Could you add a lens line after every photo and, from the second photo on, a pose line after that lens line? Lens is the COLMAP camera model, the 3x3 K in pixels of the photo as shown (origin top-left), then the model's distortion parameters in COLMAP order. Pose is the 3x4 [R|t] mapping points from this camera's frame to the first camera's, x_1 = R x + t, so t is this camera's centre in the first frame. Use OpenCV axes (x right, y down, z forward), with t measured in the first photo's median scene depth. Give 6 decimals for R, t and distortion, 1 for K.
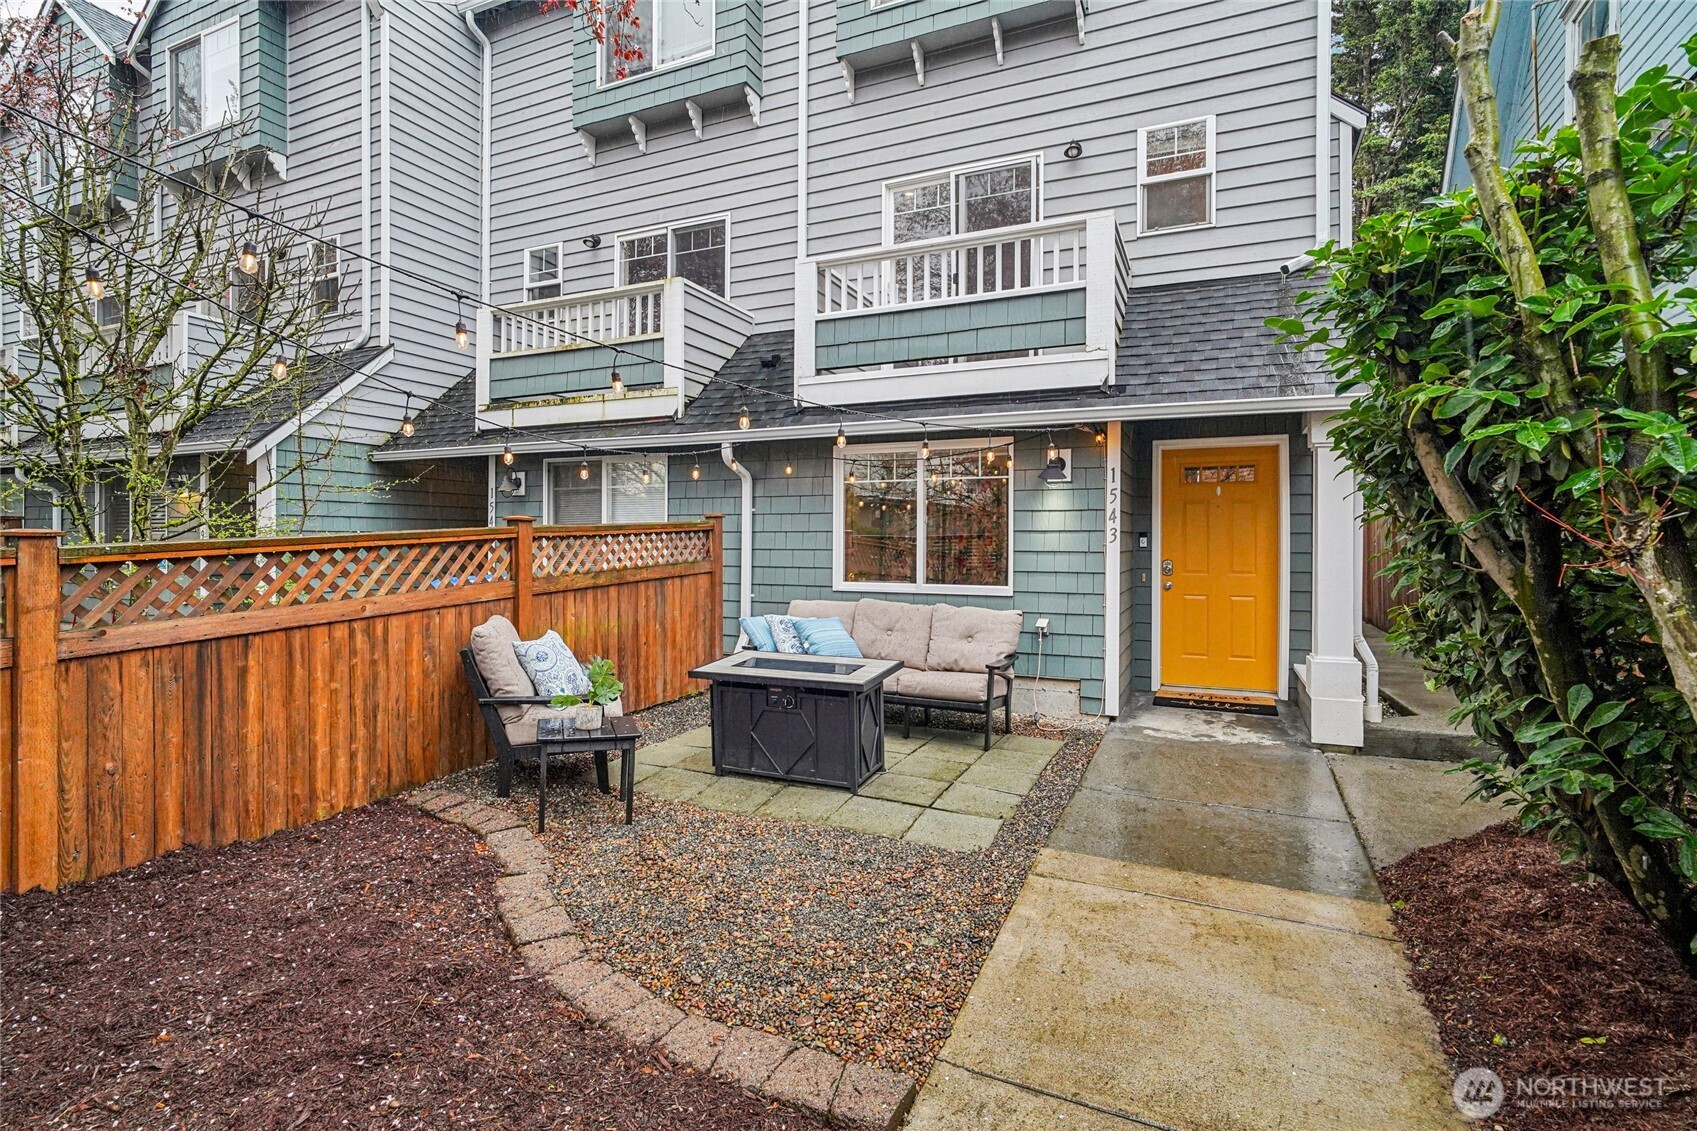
lens RADIAL K [[811.2, 0, 844.1], [0, 811.2, 550.8], [0, 0, 1]] dist [-0.009222, 0.000704]
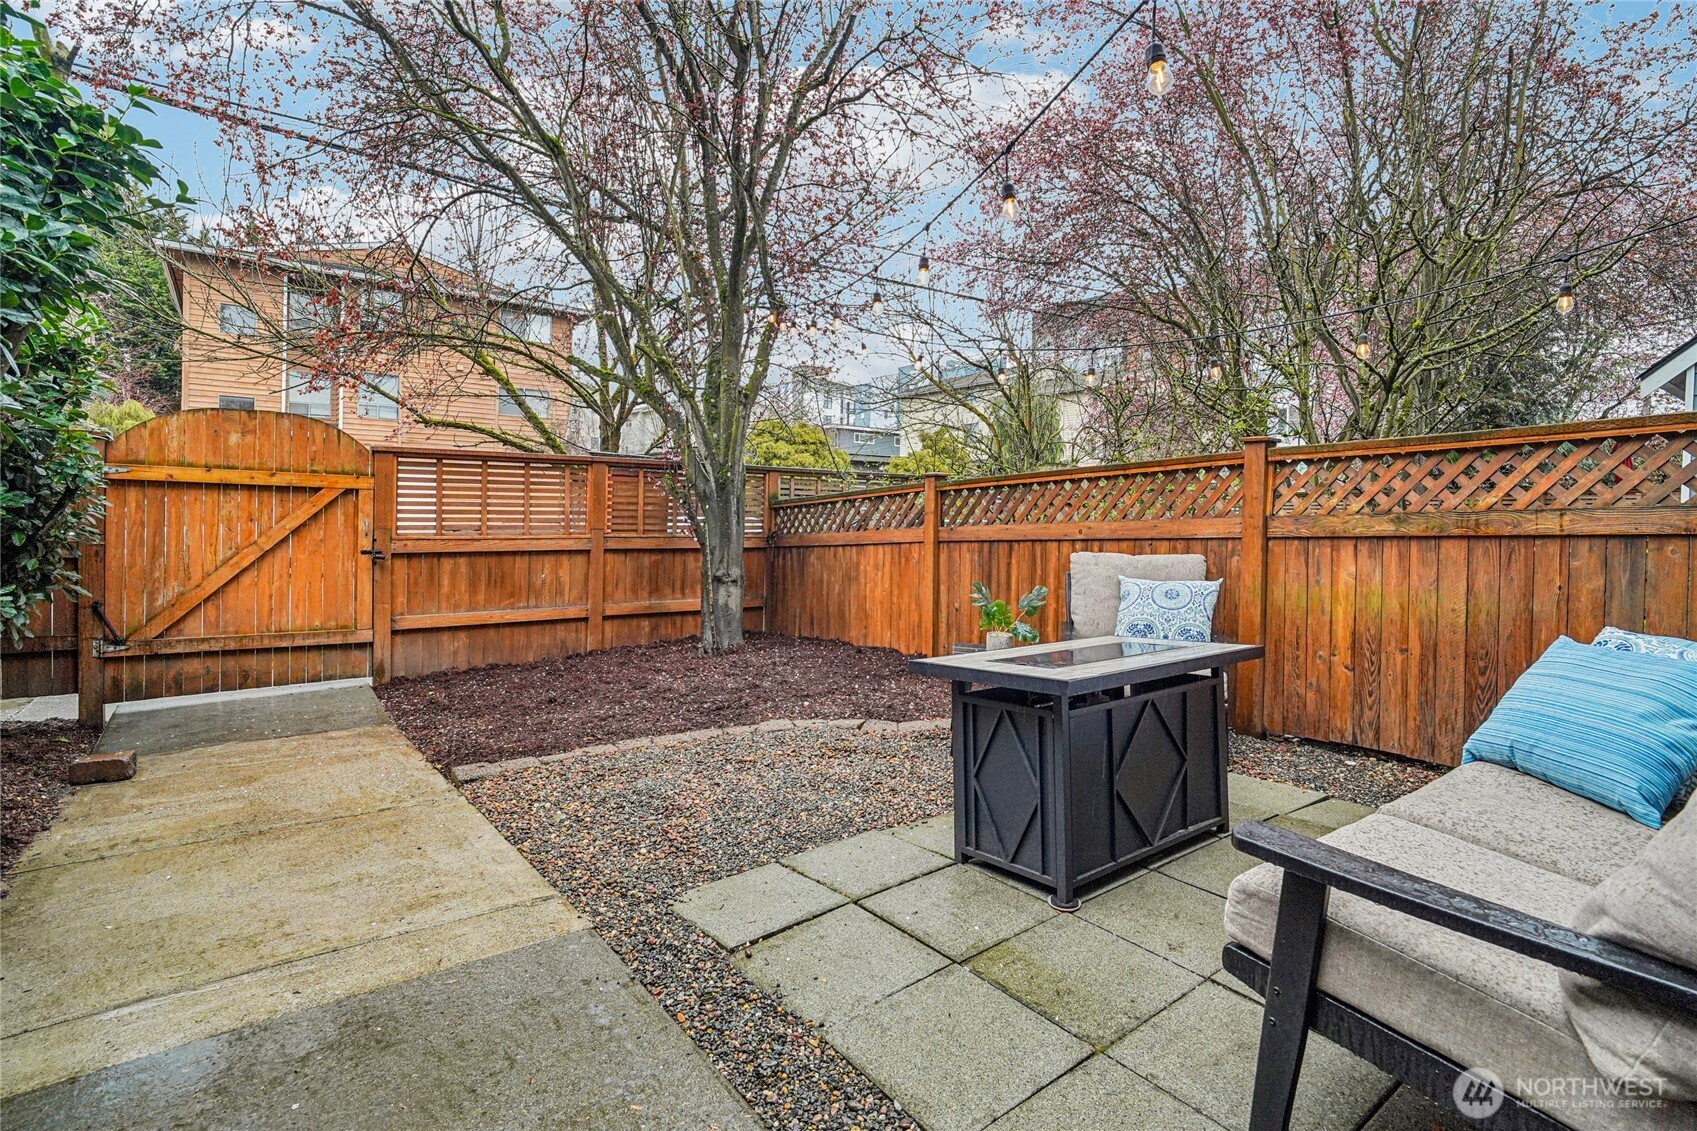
lens RADIAL K [[811.2, 0, 852.6], [0, 811.2, 519.3], [0, 0, 1]] dist [-0.009222, 0.000704]
pose [[-0.462703, -0.007039, -0.886486, 0.668364], [-0.035422, 0.999317, 0.010553, 0.059870], [0.885806, 0.036284, -0.462636, 1.406693]]
